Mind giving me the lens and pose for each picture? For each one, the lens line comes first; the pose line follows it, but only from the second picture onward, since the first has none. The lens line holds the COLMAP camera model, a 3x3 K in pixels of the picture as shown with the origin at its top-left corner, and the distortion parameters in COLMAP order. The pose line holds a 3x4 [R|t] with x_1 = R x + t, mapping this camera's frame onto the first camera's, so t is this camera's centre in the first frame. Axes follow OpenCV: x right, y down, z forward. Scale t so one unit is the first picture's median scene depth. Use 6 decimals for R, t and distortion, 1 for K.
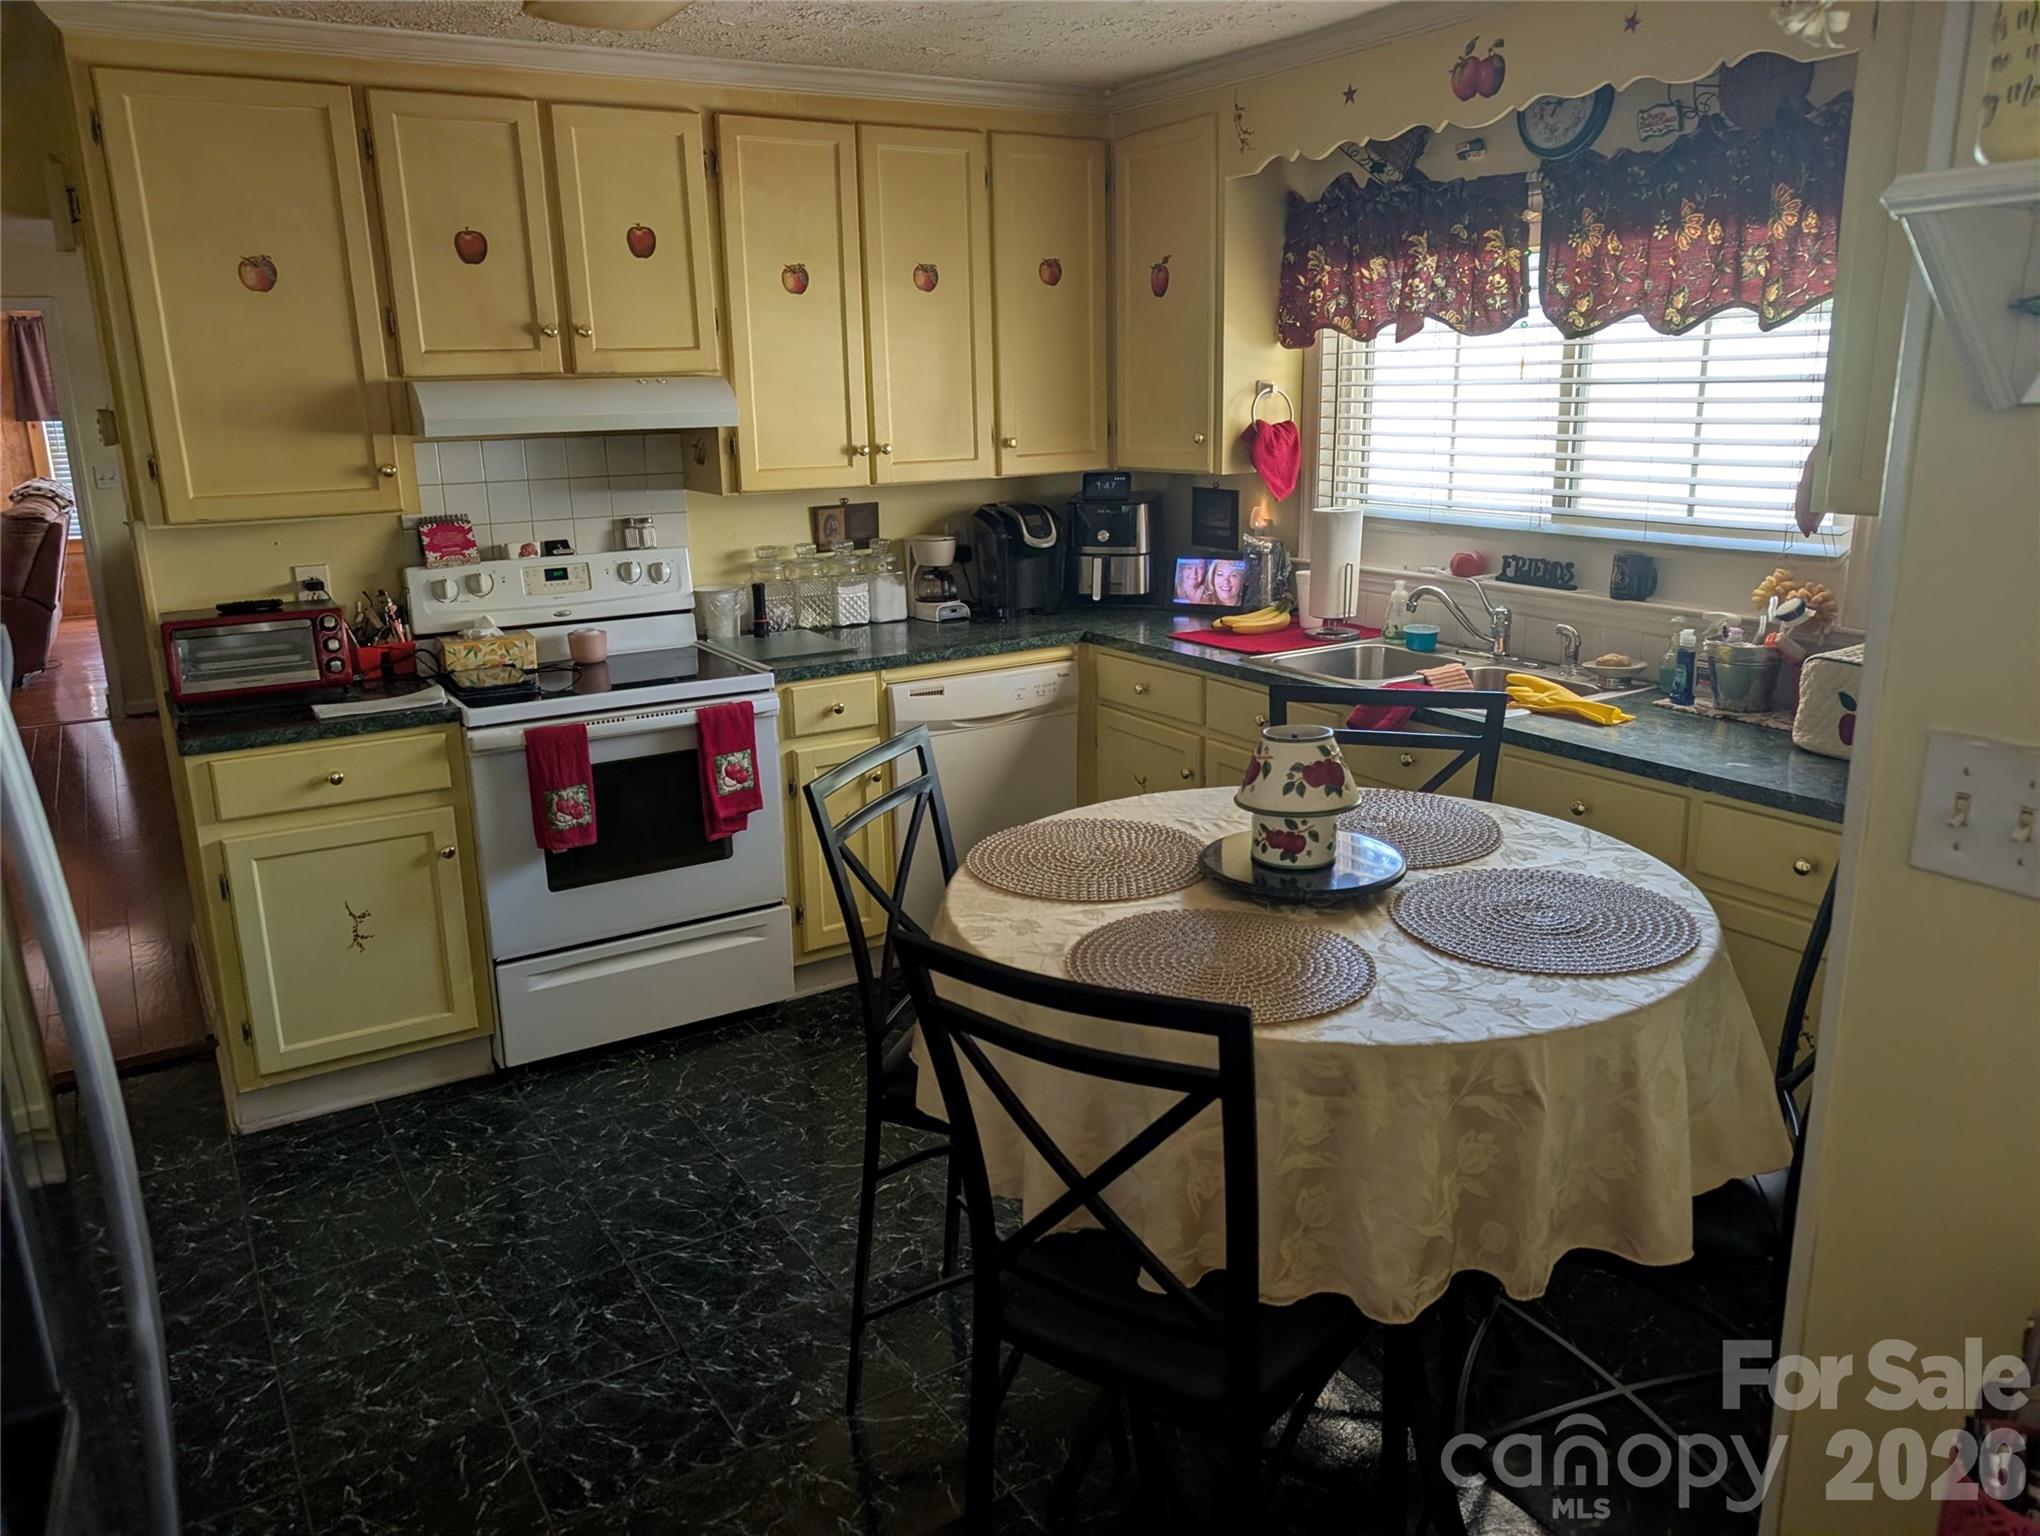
lens RADIAL K [[1491.8, 0, 1008.7], [0, 1491.8, 753.7], [0, 0, 1]] dist [0.033404, -0.035577]
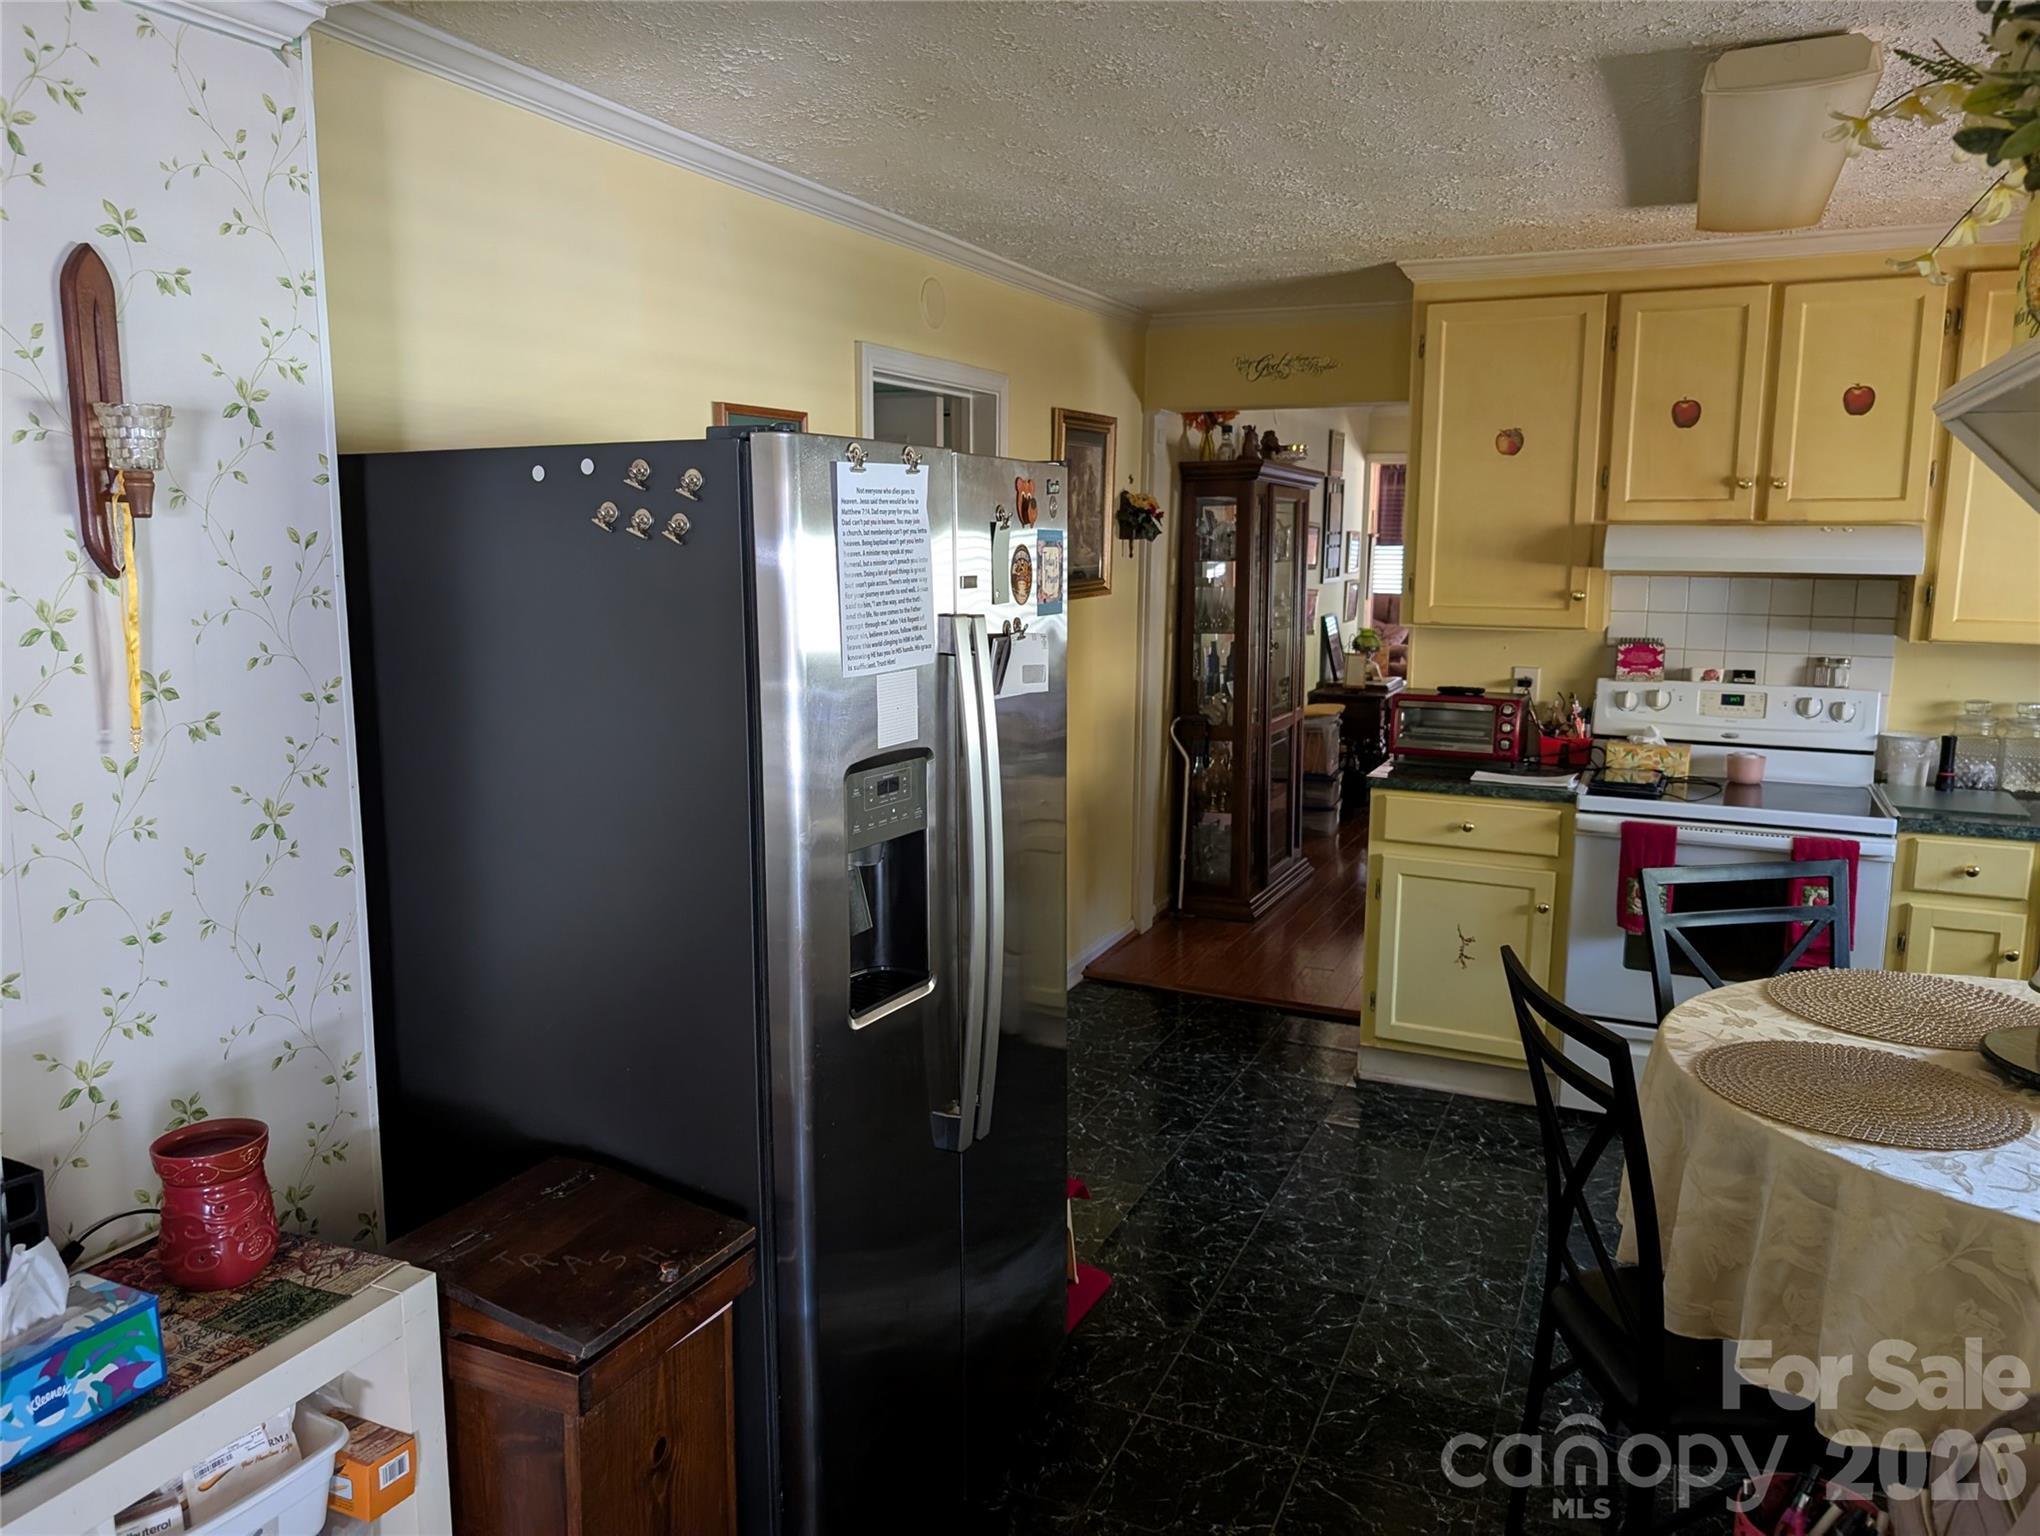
lens RADIAL K [[1491.8, 0, 1015.7], [0, 1491.8, 765.1], [0, 0, 1]] dist [0.033404, -0.035577]
pose [[0.570721, 0.156850, -0.806025, 0.307952], [-0.221092, 0.974690, 0.033124, 0.006756], [0.790820, 0.159301, 0.590954, -0.060252]]
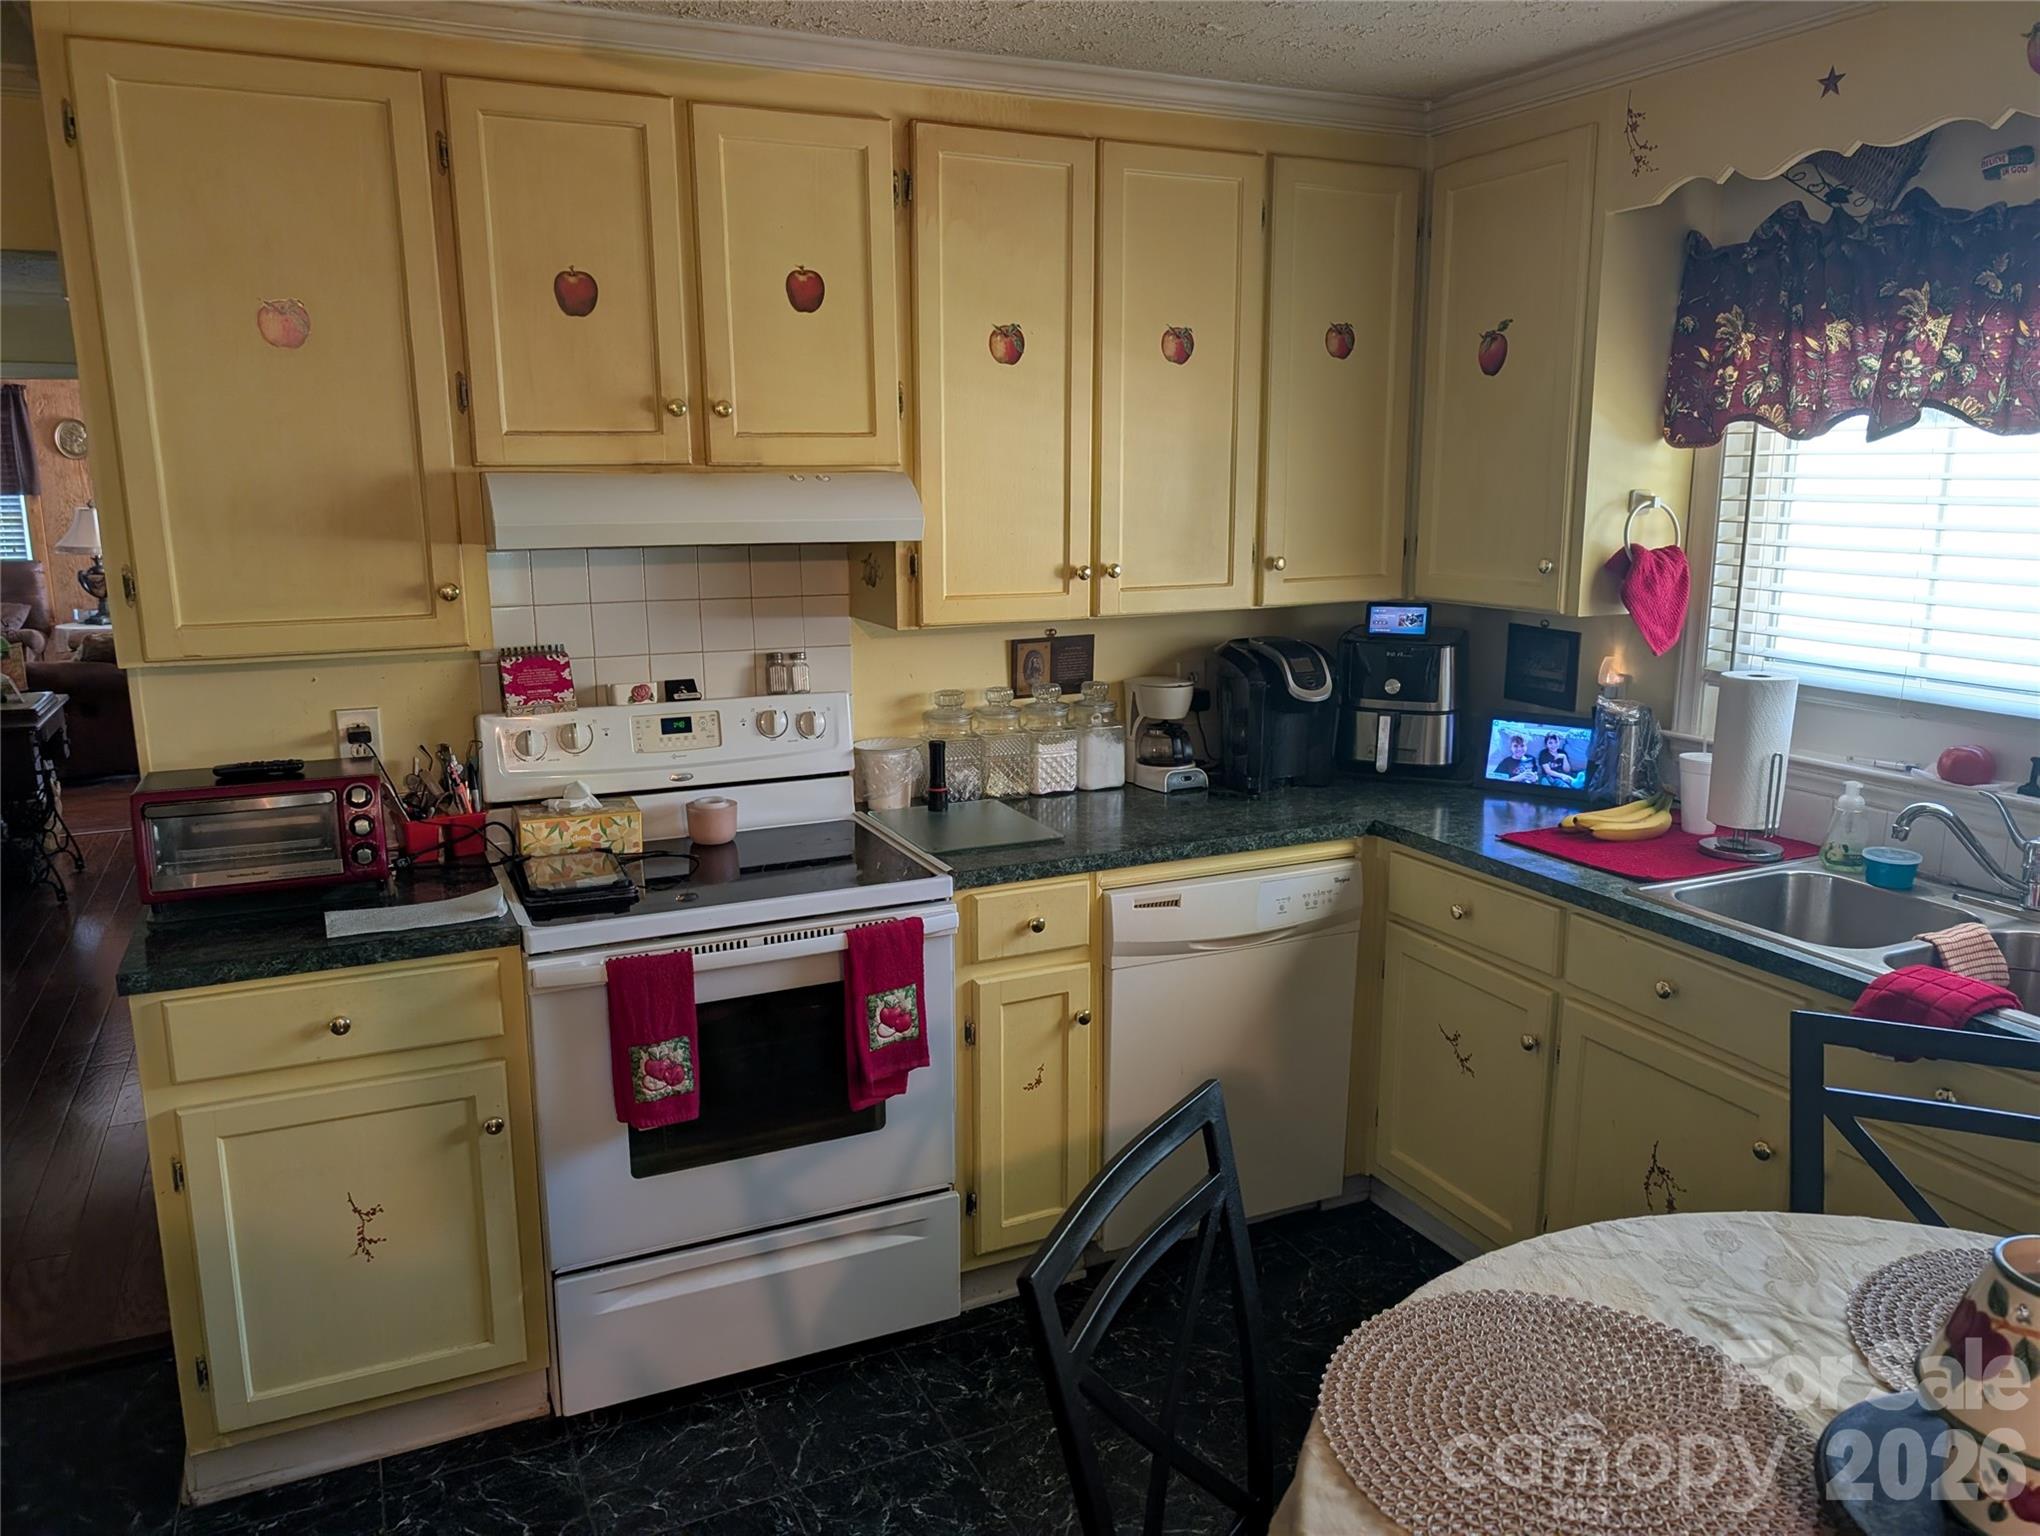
lens RADIAL K [[1491.8, 0, 1020.6], [0, 1491.8, 772.3], [0, 0, 1]] dist [0.033404, -0.035577]
pose [[0.994067, 0.039900, -0.101189, -0.053692], [-0.044204, 0.998195, -0.040656, -0.077078], [0.099384, 0.044888, 0.994036, 0.279772]]
